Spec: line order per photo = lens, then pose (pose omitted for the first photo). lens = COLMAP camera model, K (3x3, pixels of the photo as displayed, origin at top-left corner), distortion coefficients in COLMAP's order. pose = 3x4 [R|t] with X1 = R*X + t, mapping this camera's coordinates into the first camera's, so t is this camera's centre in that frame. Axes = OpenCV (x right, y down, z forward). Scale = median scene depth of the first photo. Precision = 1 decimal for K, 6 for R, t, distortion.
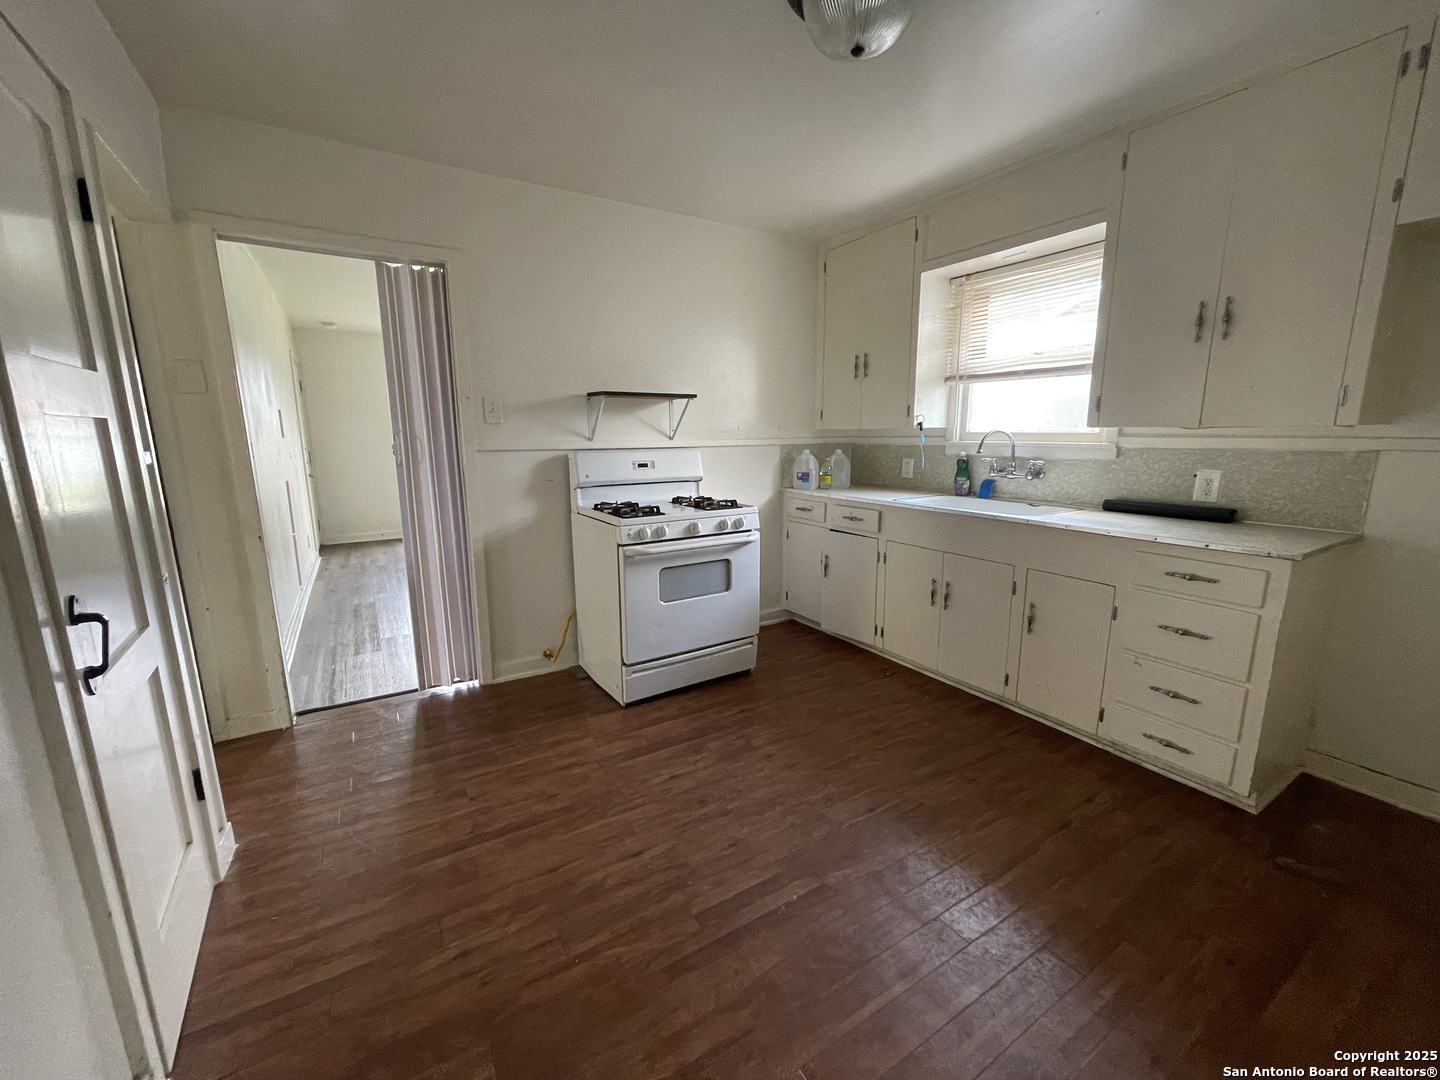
lens RADIAL K [[585.1, 0, 713.7], [0, 585.1, 538.5], [0, 0, 1]] dist [-0.001705, -0.000124]
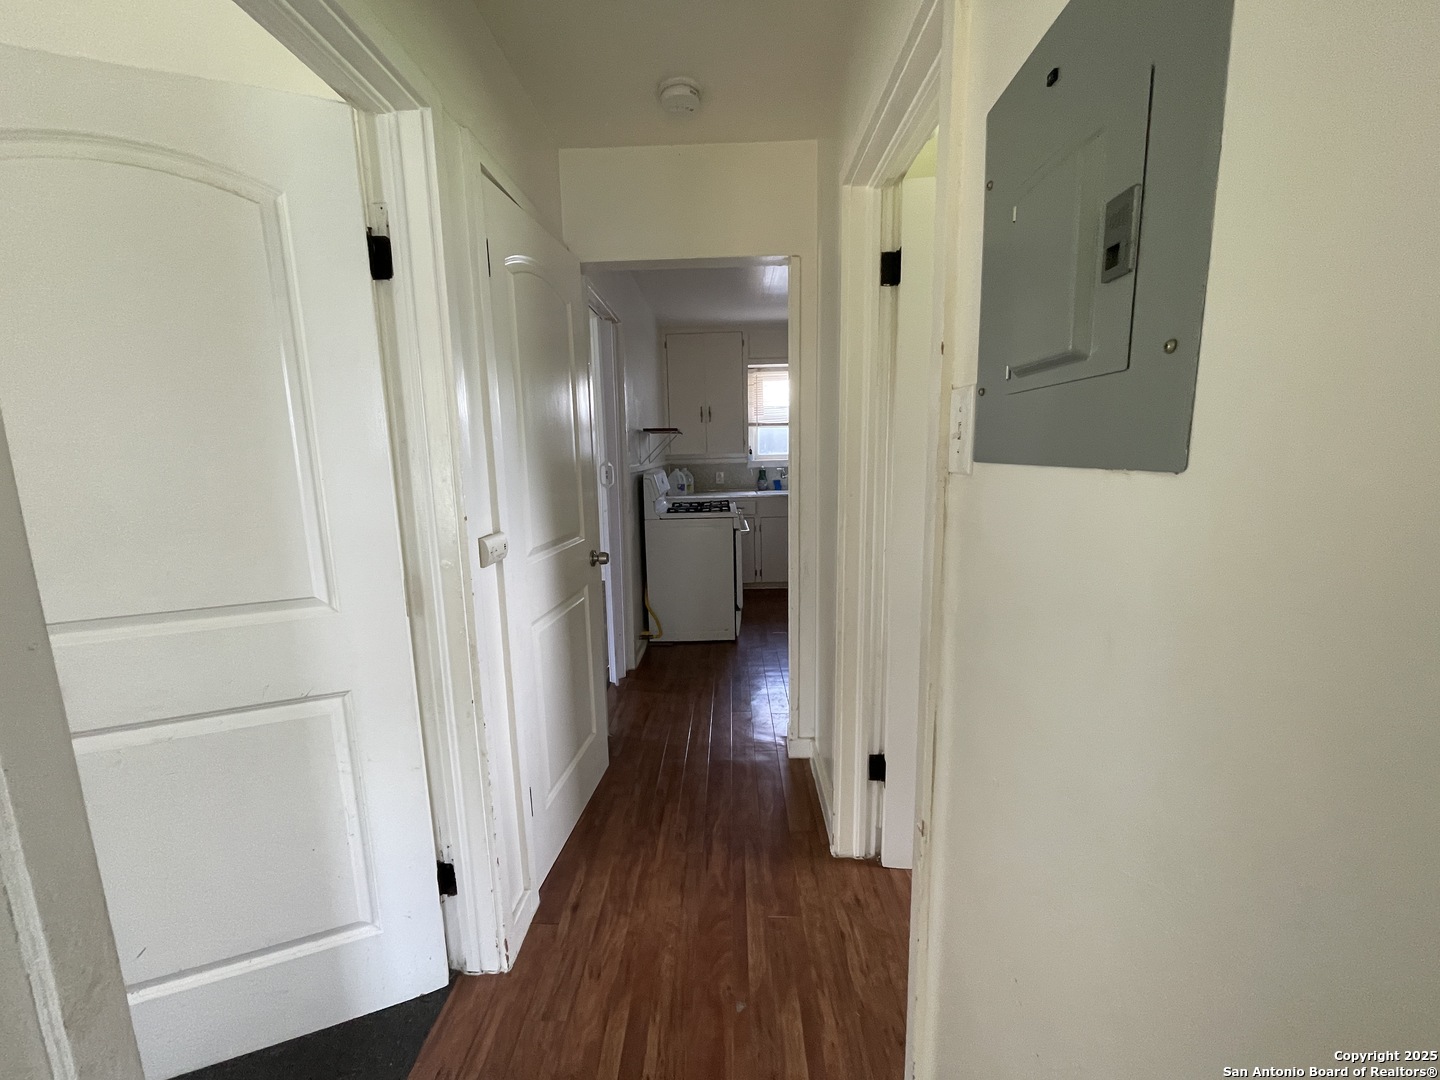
lens RADIAL K [[585.1, 0, 718.0], [0, 585.1, 538.8], [0, 0, 1]] dist [-0.001705, -0.000124]
pose [[0.531628, -0.132629, 0.836529, -1.401963], [0.174491, 0.983627, 0.045059, -0.040007], [-0.828809, 0.122012, 0.546066, 0.202535]]
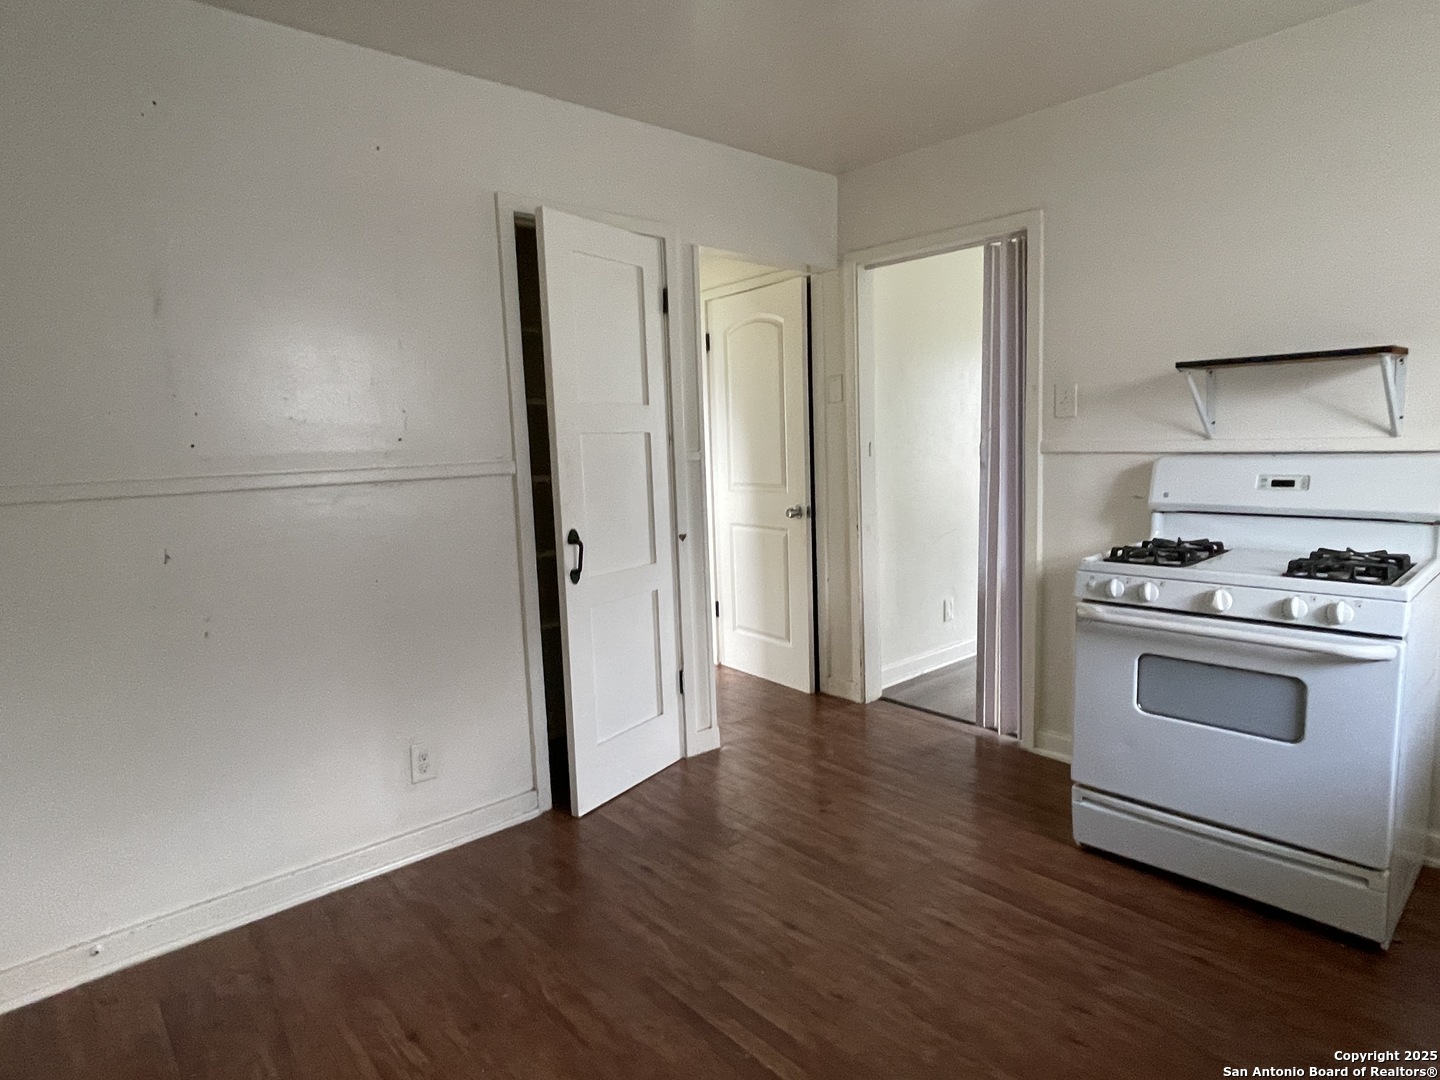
lens RADIAL K [[798.7, 0, 714.9], [0, 798.7, 550.3], [0, 0, 1]] dist [-0.003273, -0.000258]
pose [[0.176873, 0.134275, -0.975031, 0.611501], [-0.147747, 0.983047, 0.108577, -0.076144], [0.973081, 0.124853, 0.193714, 0.395450]]
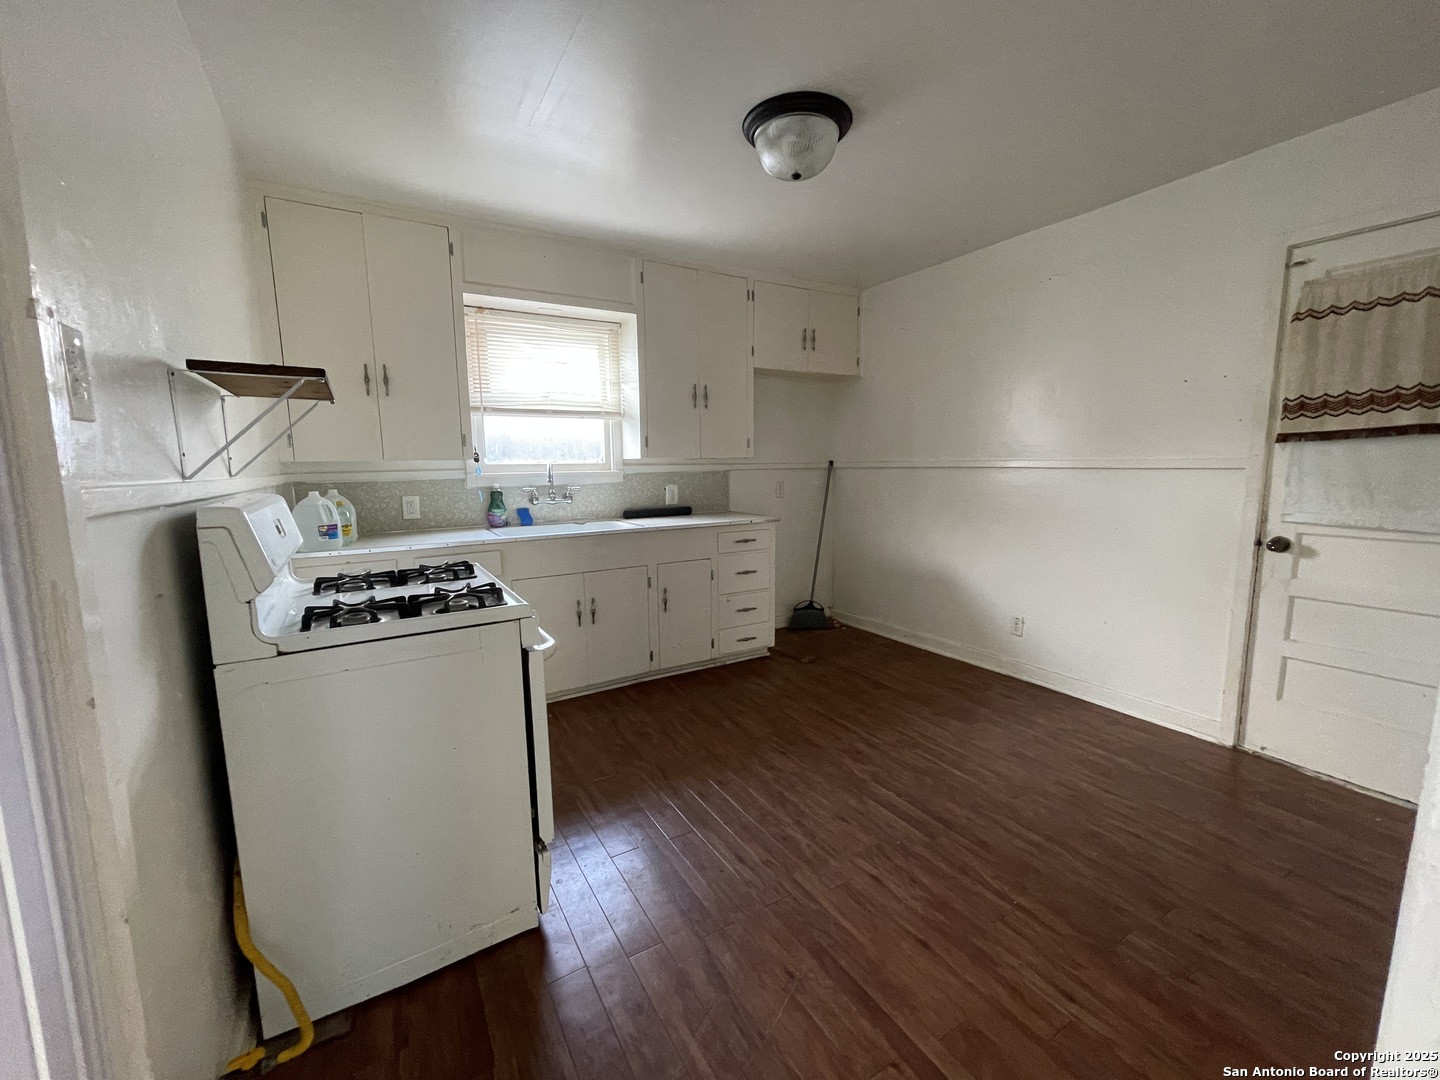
lens RADIAL K [[585.1, 0, 714.1], [0, 585.1, 540.2], [0, 0, 1]] dist [-0.001705, -0.000124]
pose [[0.011606, -0.125295, 0.992052, -0.688995], [0.195881, 0.973181, 0.120620, -0.122706], [-0.980559, 0.192924, 0.035838, 0.745338]]
